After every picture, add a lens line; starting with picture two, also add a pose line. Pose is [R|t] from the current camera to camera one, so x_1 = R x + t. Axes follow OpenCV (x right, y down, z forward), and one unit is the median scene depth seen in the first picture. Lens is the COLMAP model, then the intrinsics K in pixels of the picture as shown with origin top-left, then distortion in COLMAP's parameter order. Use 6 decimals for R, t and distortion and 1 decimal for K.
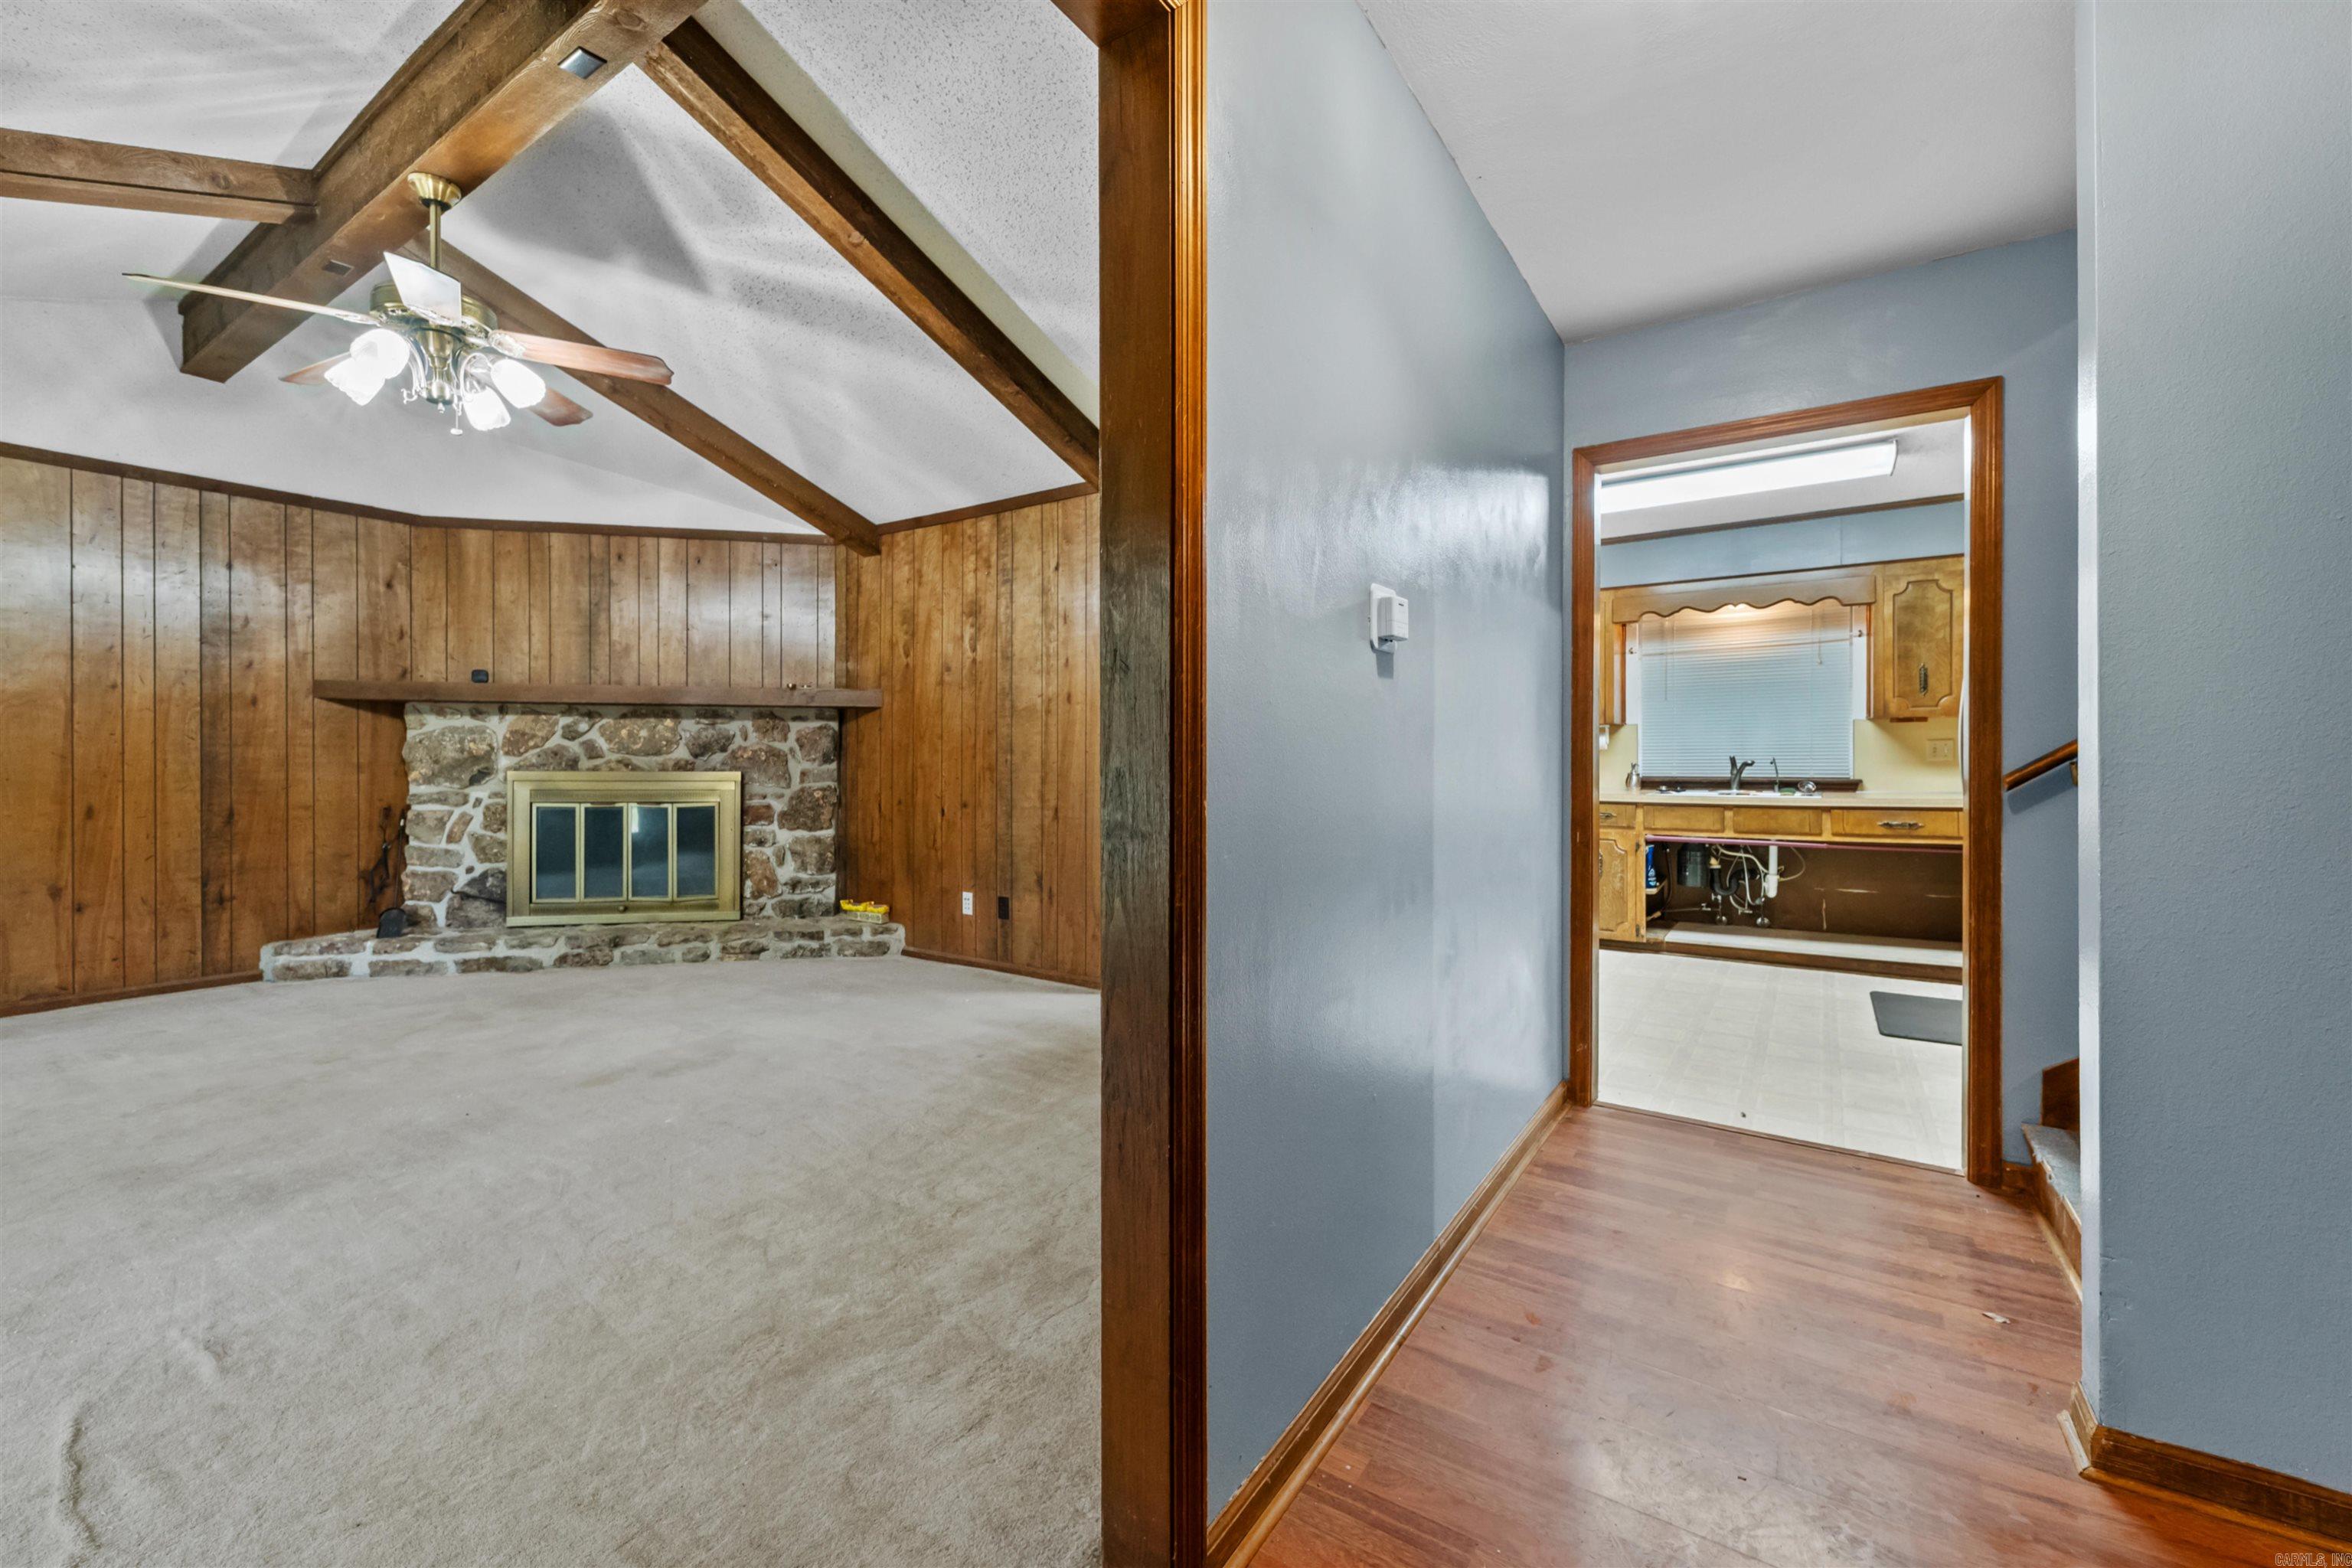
lens RADIAL K [[971.2, 0, 1181.1], [0, 971.2, 762.2], [0, 0, 1]] dist [0.005578, -0.003053]
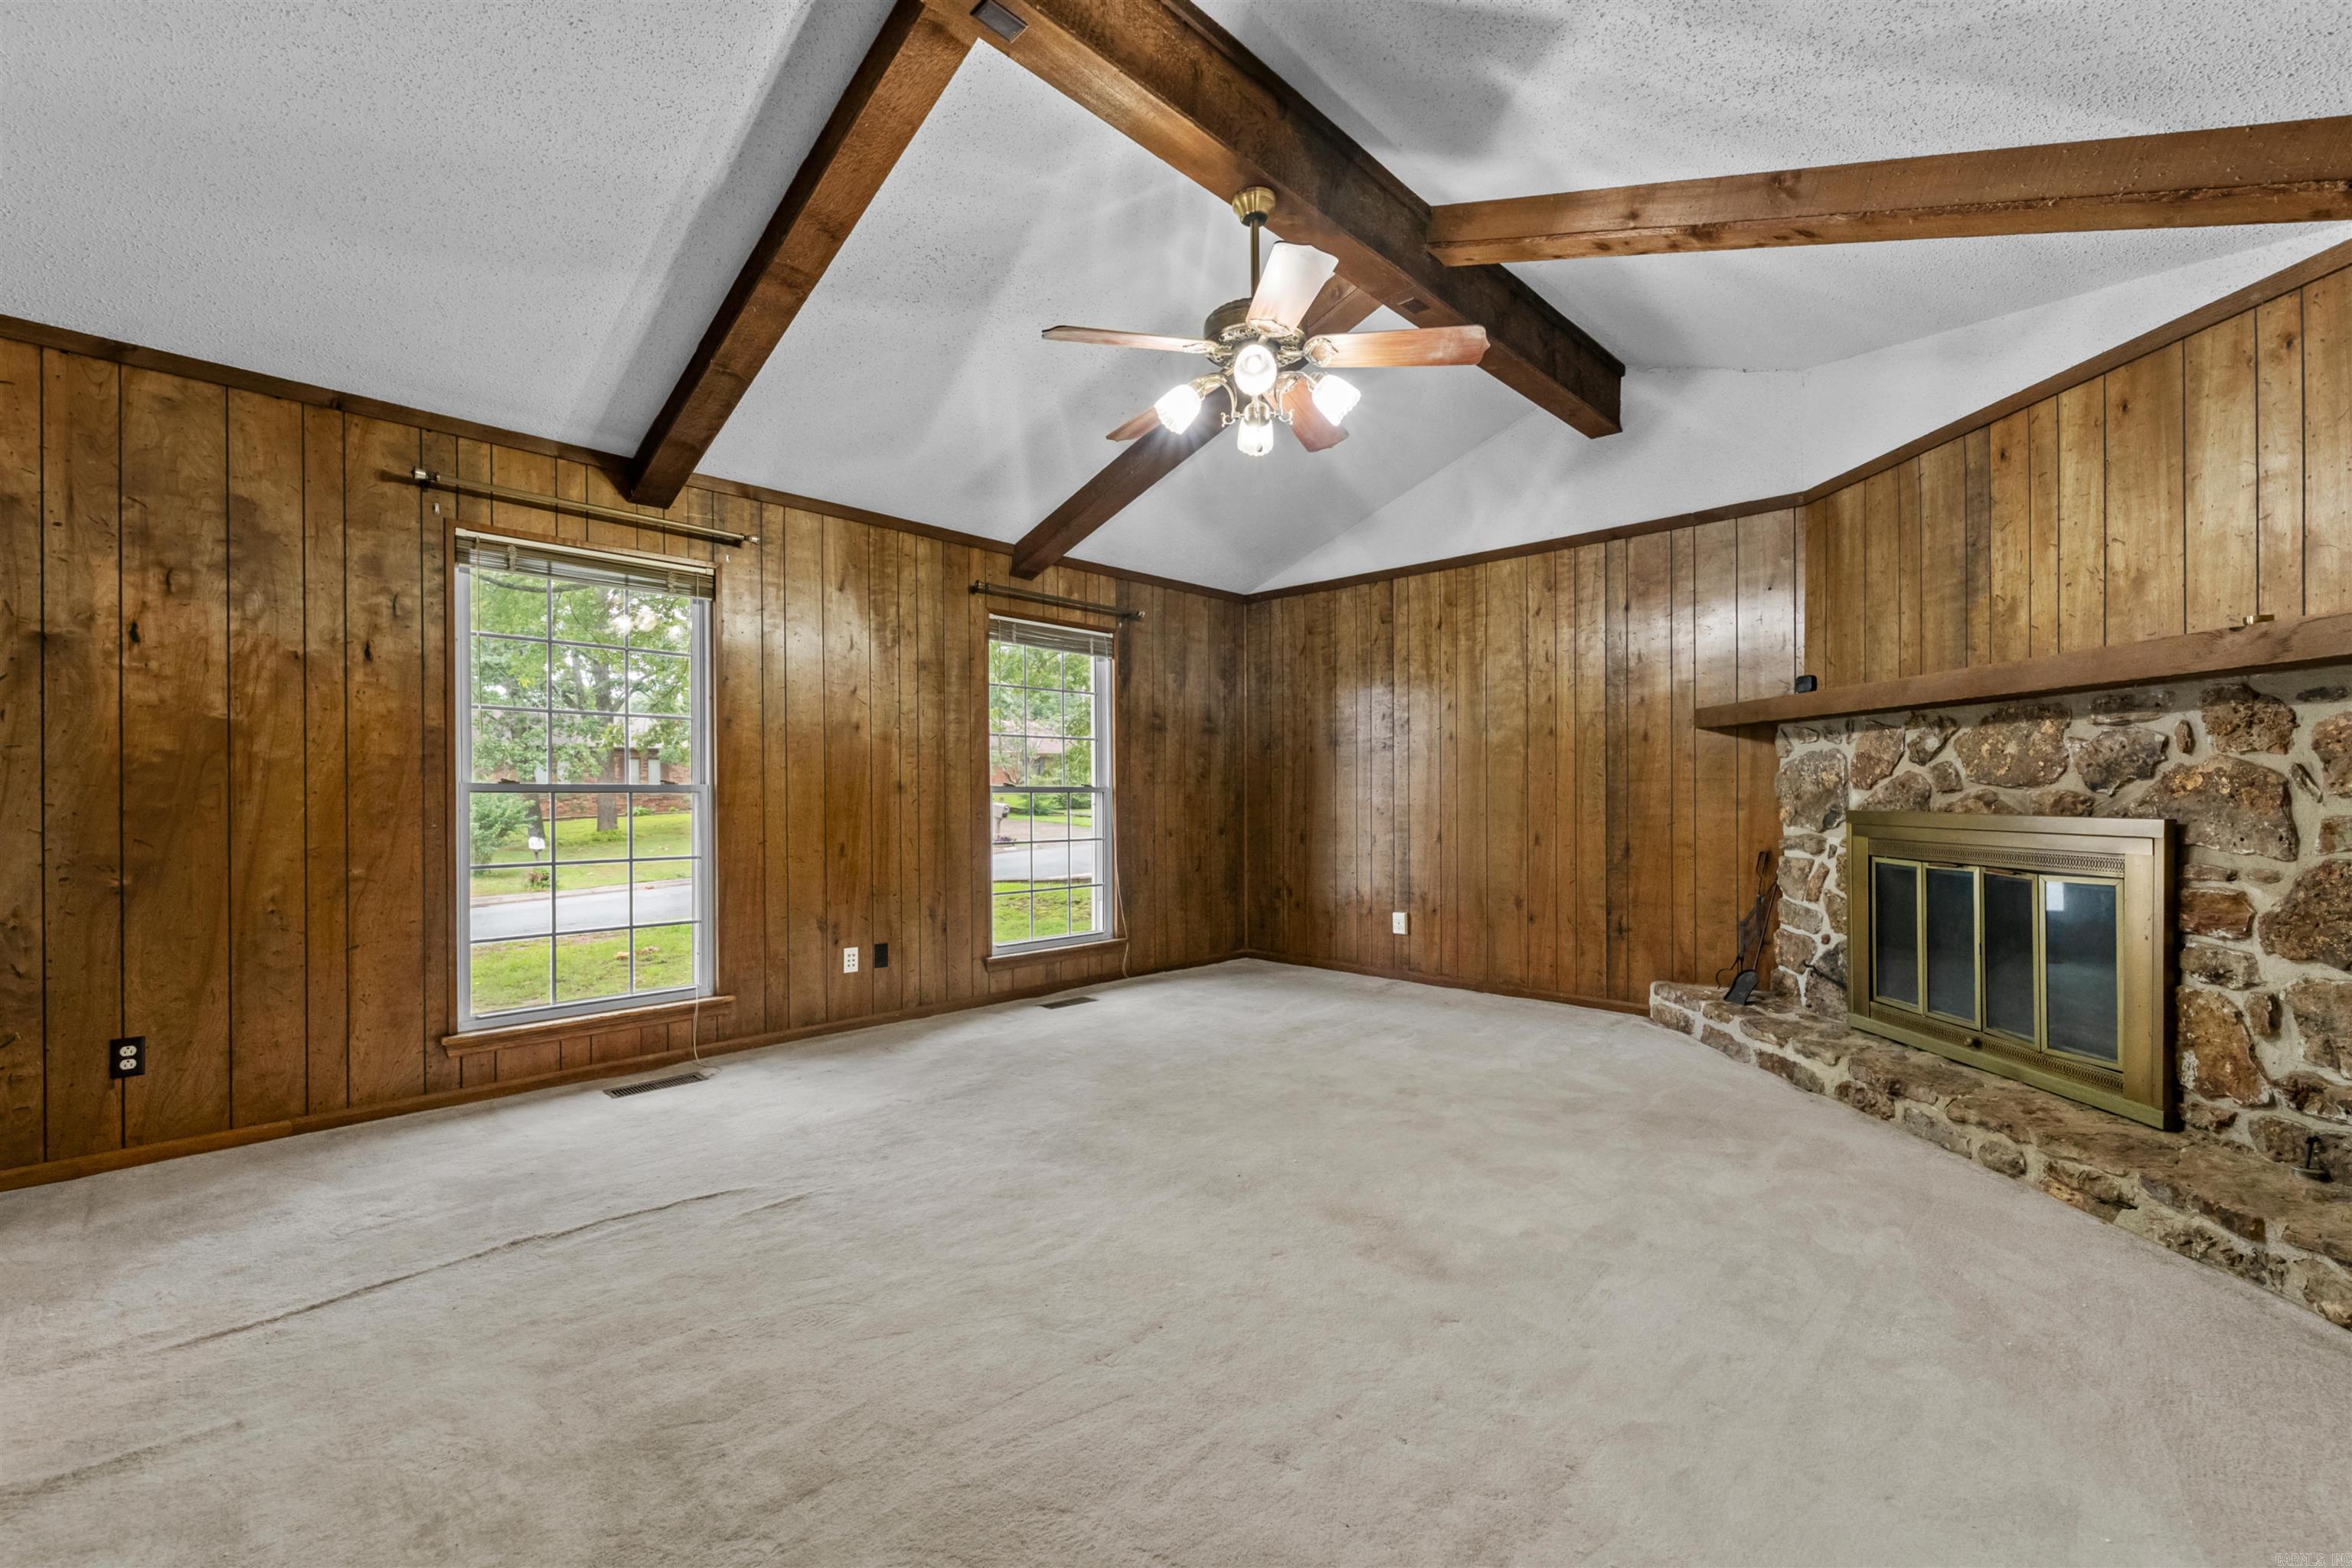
lens RADIAL K [[971.2, 0, 1162.9], [0, 971.2, 797.4], [0, 0, 1]] dist [0.005578, -0.003053]
pose [[-0.188243, 0.002856, -0.982118, 0.116869], [-0.000231, 0.999996, 0.002952, -0.002529], [0.982123, 0.000782, -0.188241, 0.656086]]
